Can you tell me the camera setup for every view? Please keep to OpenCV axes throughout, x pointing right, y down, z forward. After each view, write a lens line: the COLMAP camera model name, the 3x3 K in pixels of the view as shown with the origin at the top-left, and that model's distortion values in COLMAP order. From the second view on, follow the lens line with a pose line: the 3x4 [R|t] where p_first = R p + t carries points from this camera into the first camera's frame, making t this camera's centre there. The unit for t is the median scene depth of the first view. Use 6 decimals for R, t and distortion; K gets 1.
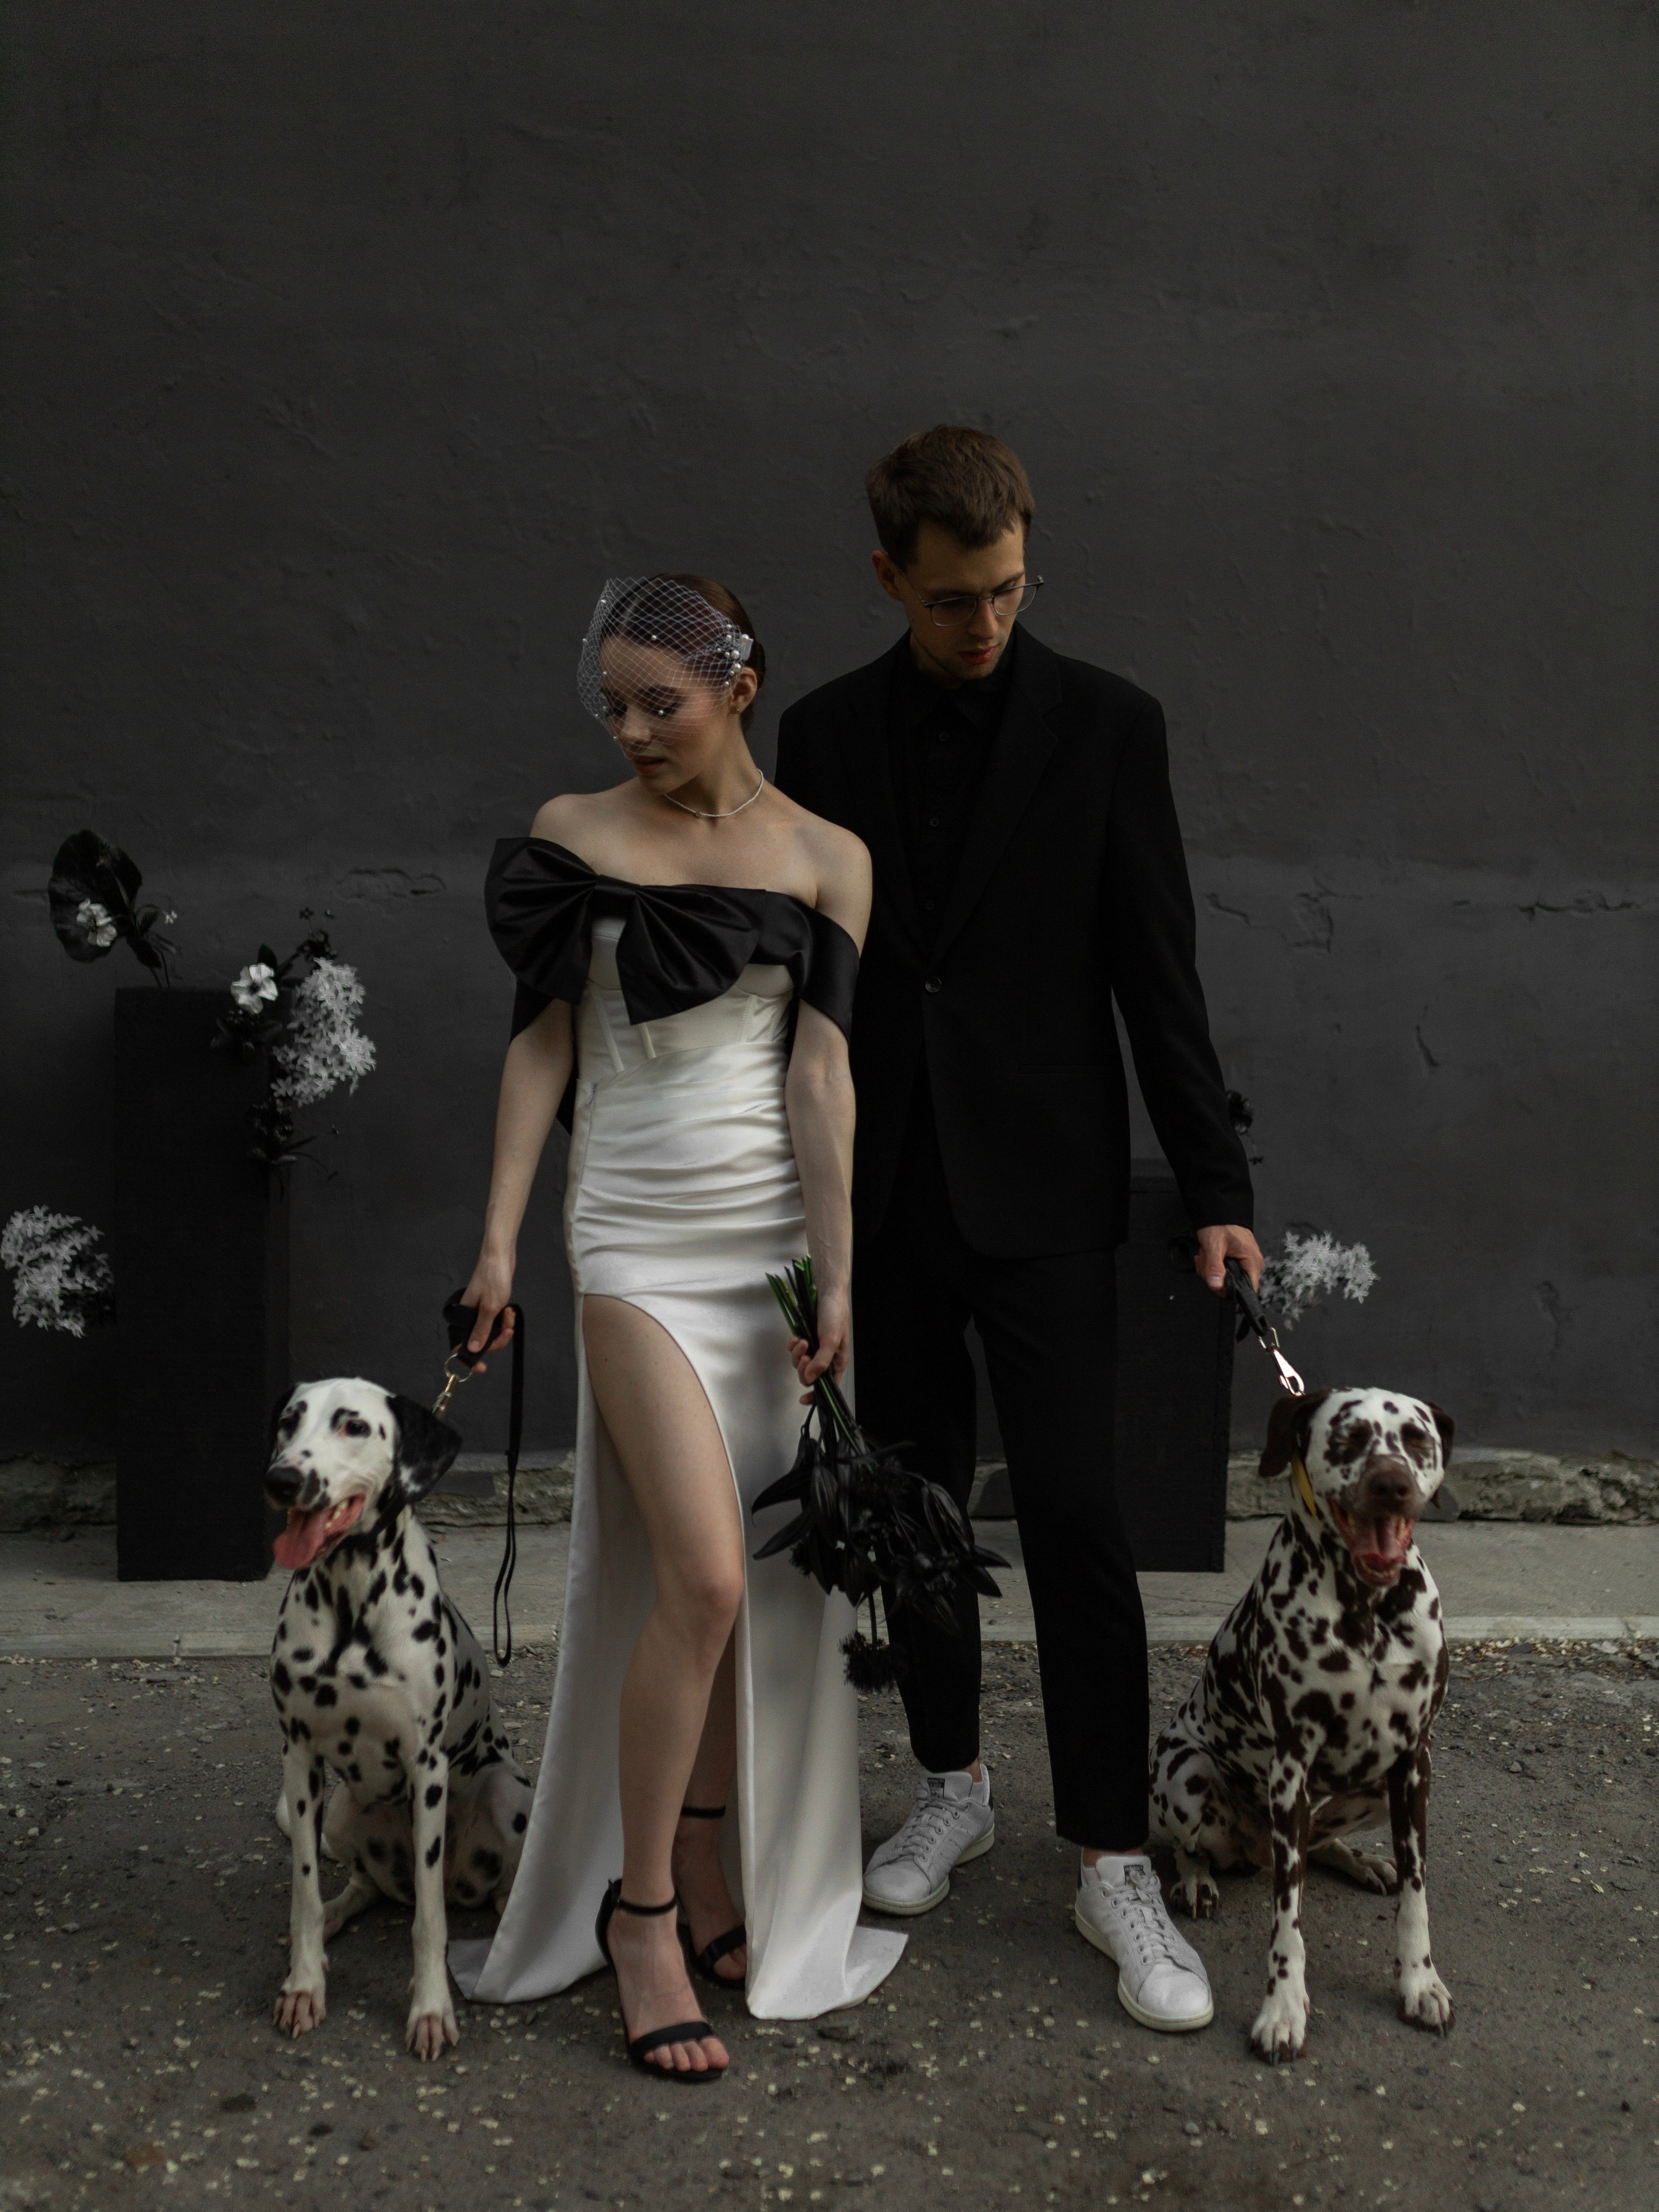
lens RADIAL K [[2474.1, 0, 841.9], [0, 2474.1, 1164.7], [0, 0, 1]] dist [-0.002806, 0.000000]
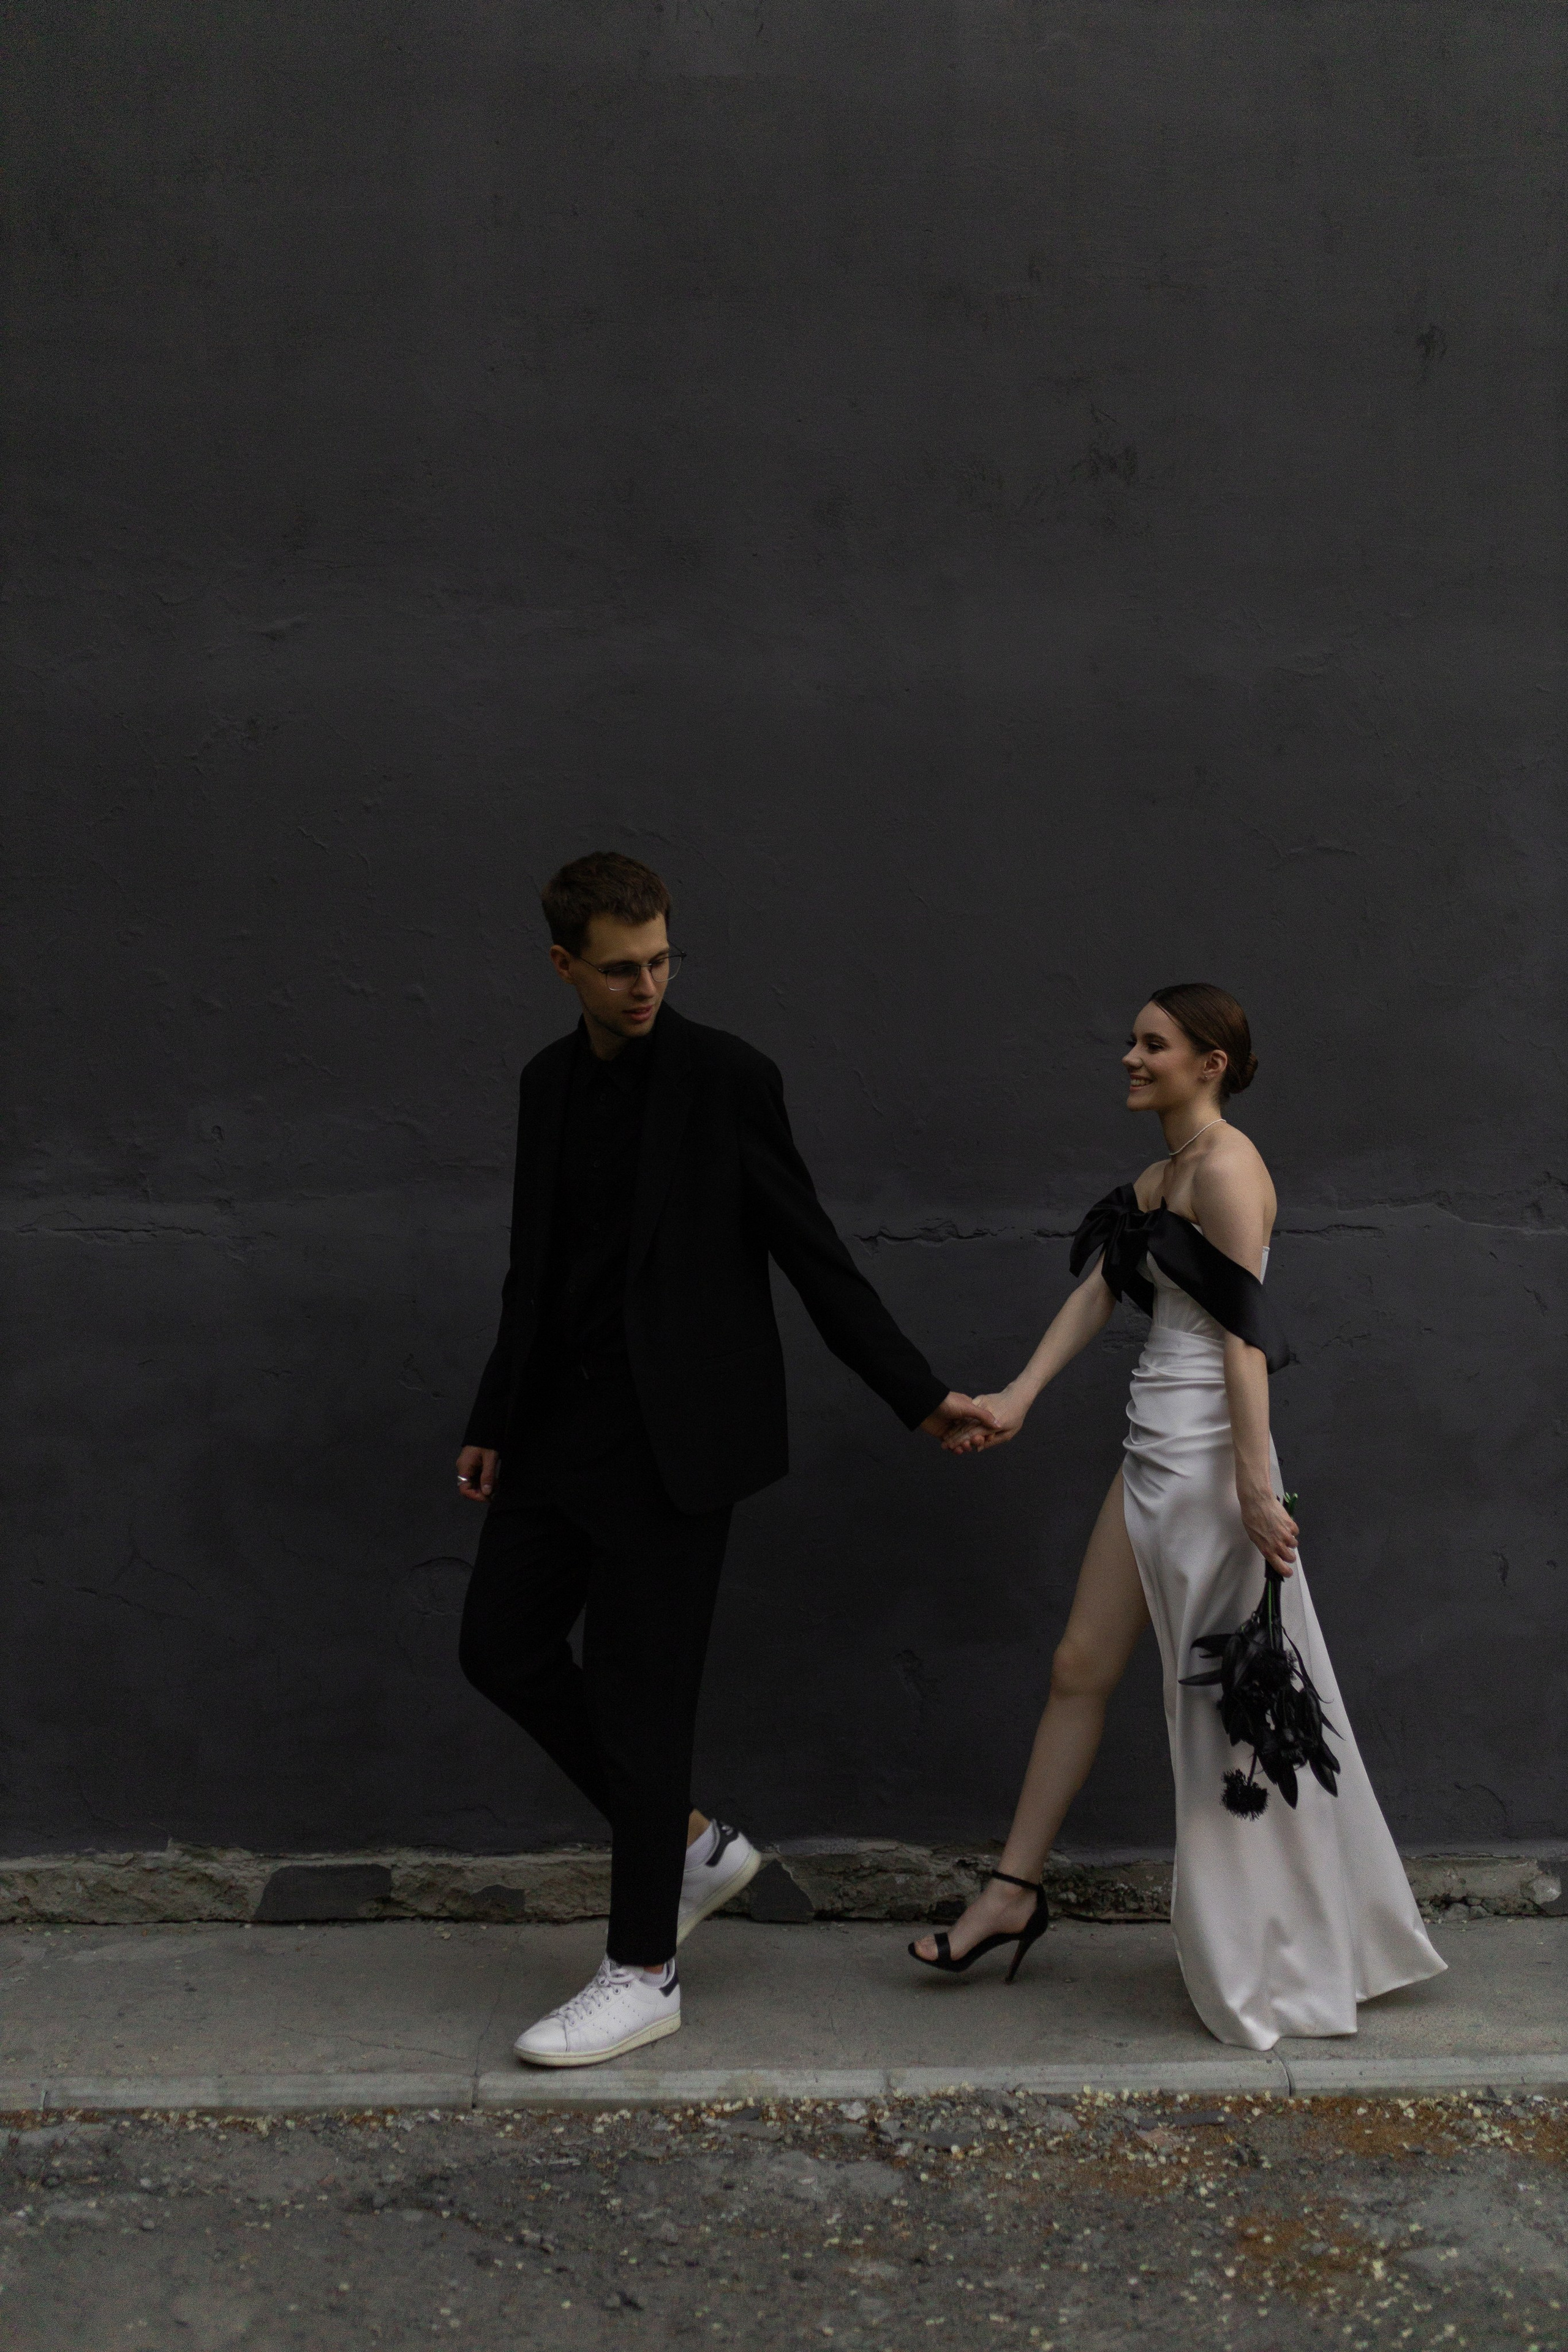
lens RADIAL K [[2291.0, 0, 838.6], [0, 2291.0, 1157.9], [0, 0, 1]] dist [-0.000181, 0.000000]
pose [[0.999682, -0.008555, -0.023721, 0.317906], [0.006032, 0.994507, -0.104497, -0.049398], [0.024484, 0.104321, 0.994242, 0.170408]]
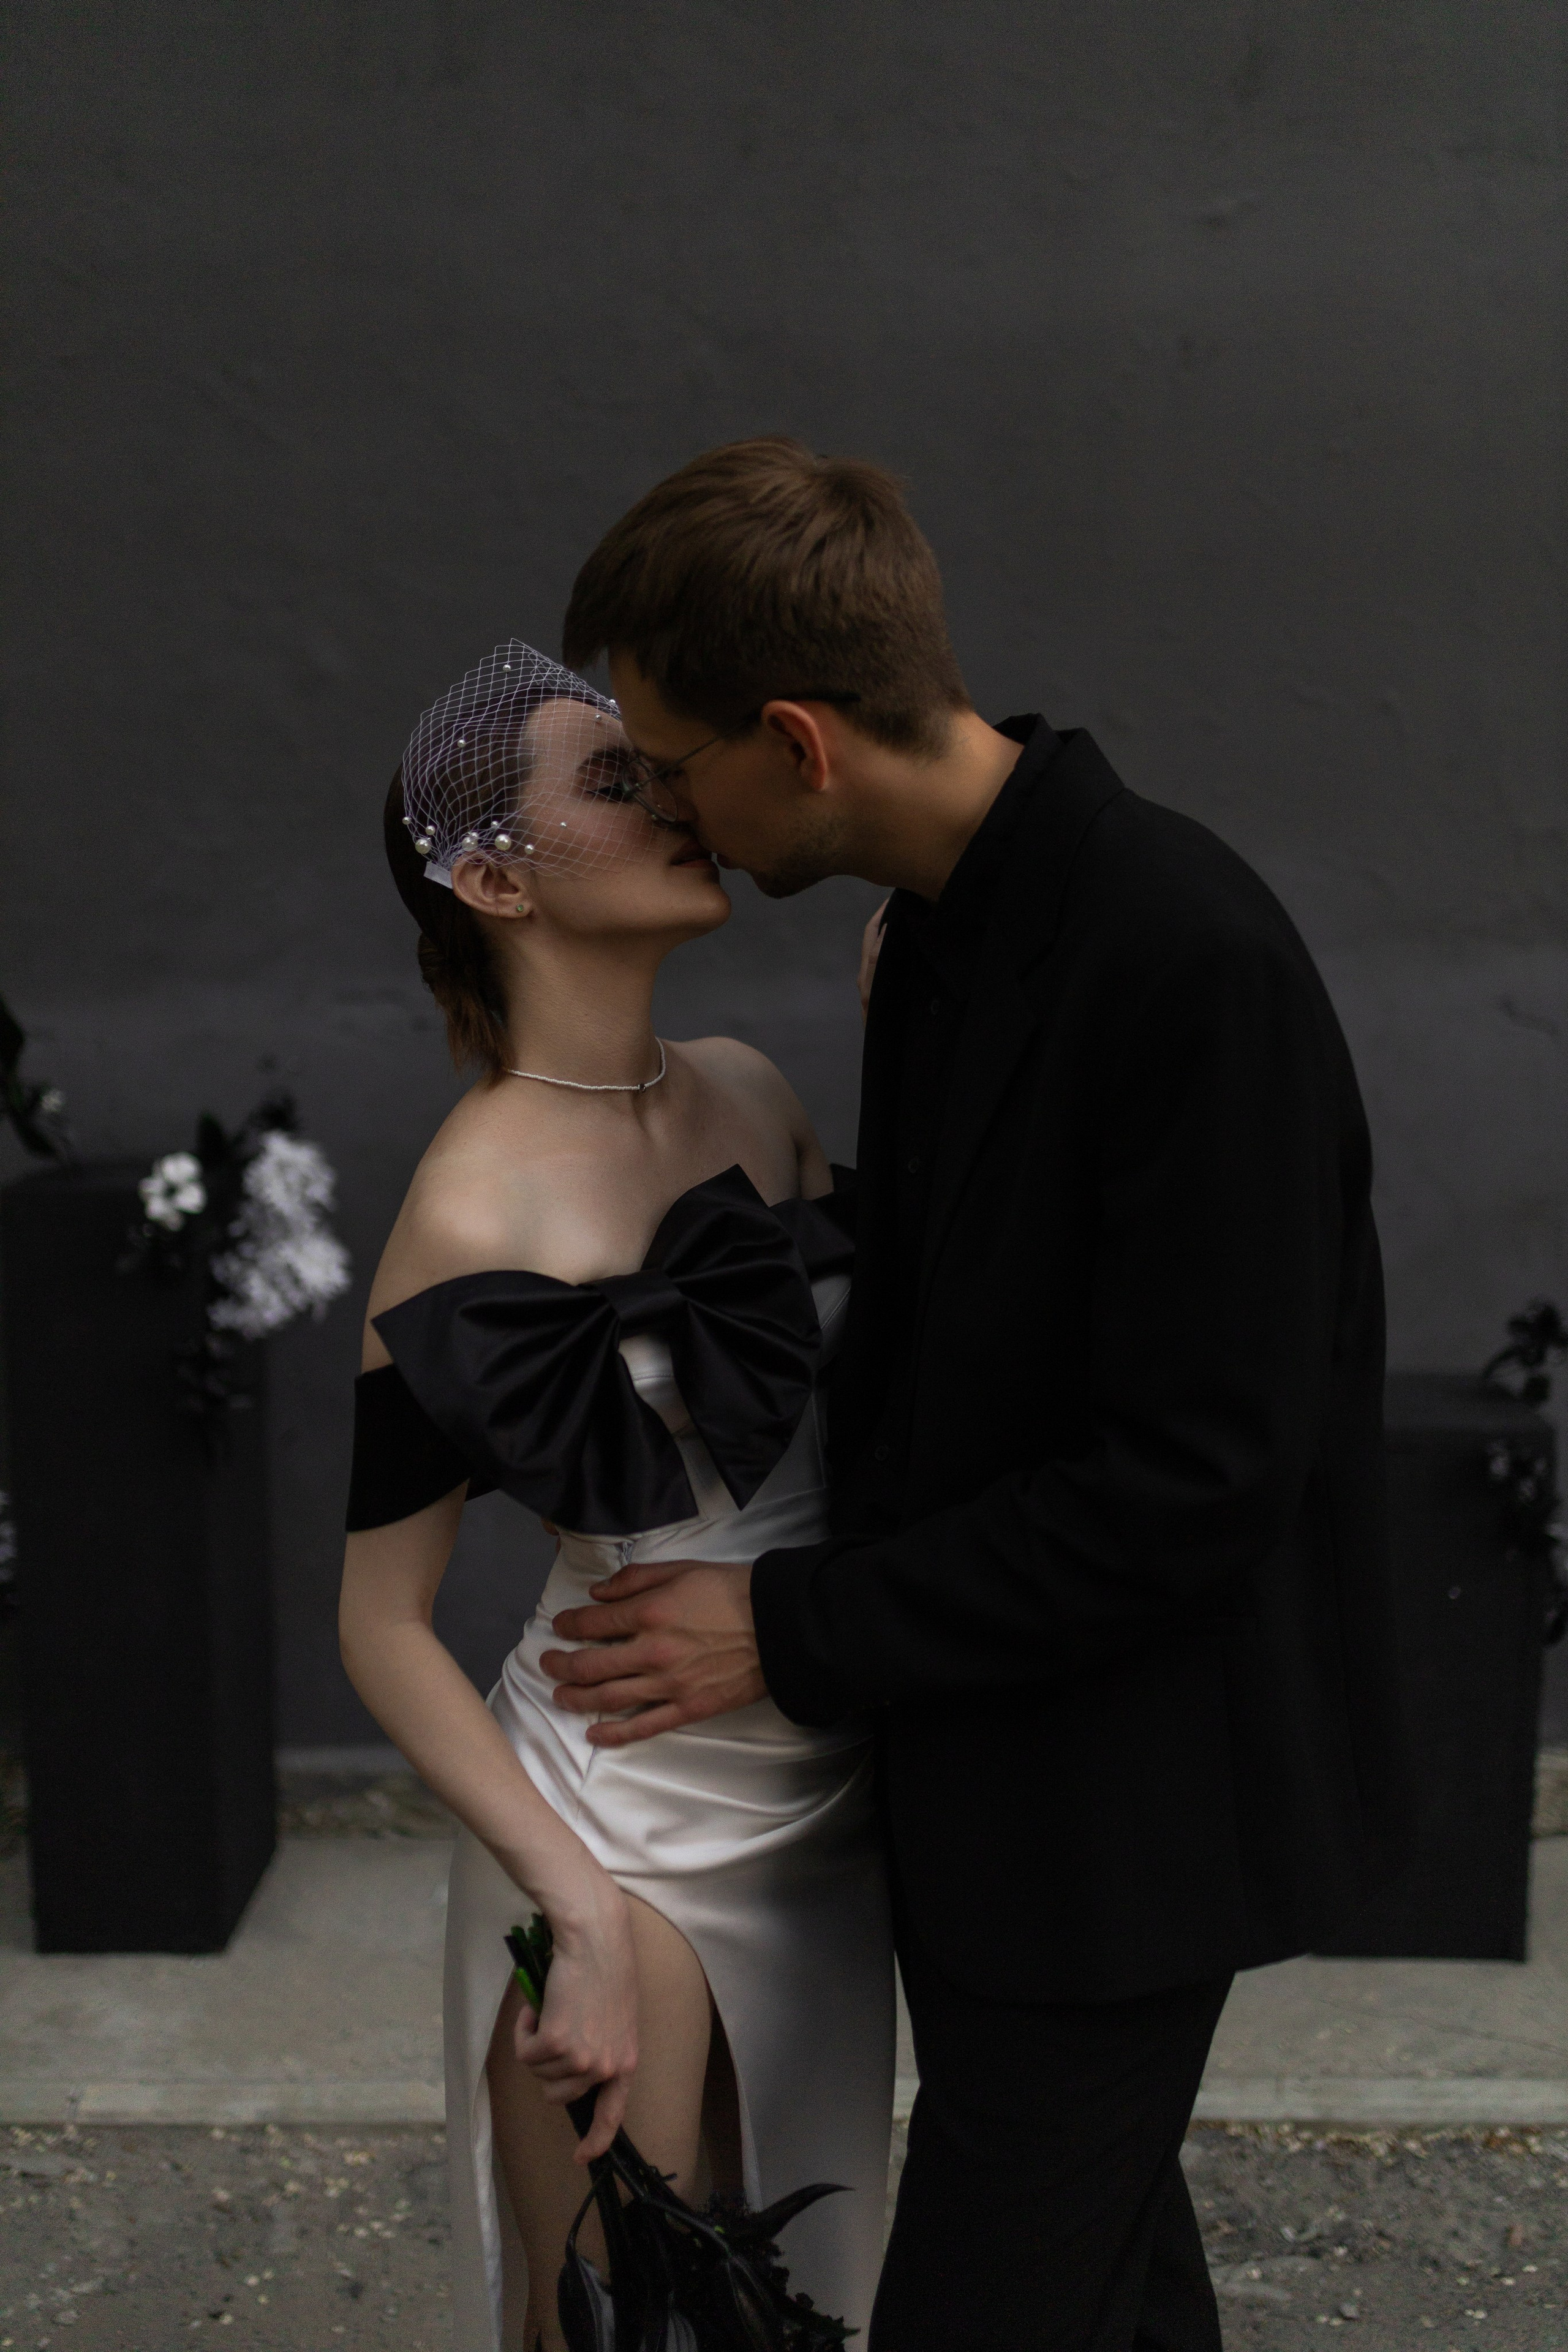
lens RADIAL K [[2291.0, 0, 776.5], [0, 2291.0, 1170.3], [0, 0, 1]] dist [-0.000181, 0.000000]
pose [[0.992624, -0.006869, -0.121039, 0.021223], [0.013385, 0.998499, 0.053103, -0.107601], [0.120493, -0.054331, 0.991226, 0.339887]]
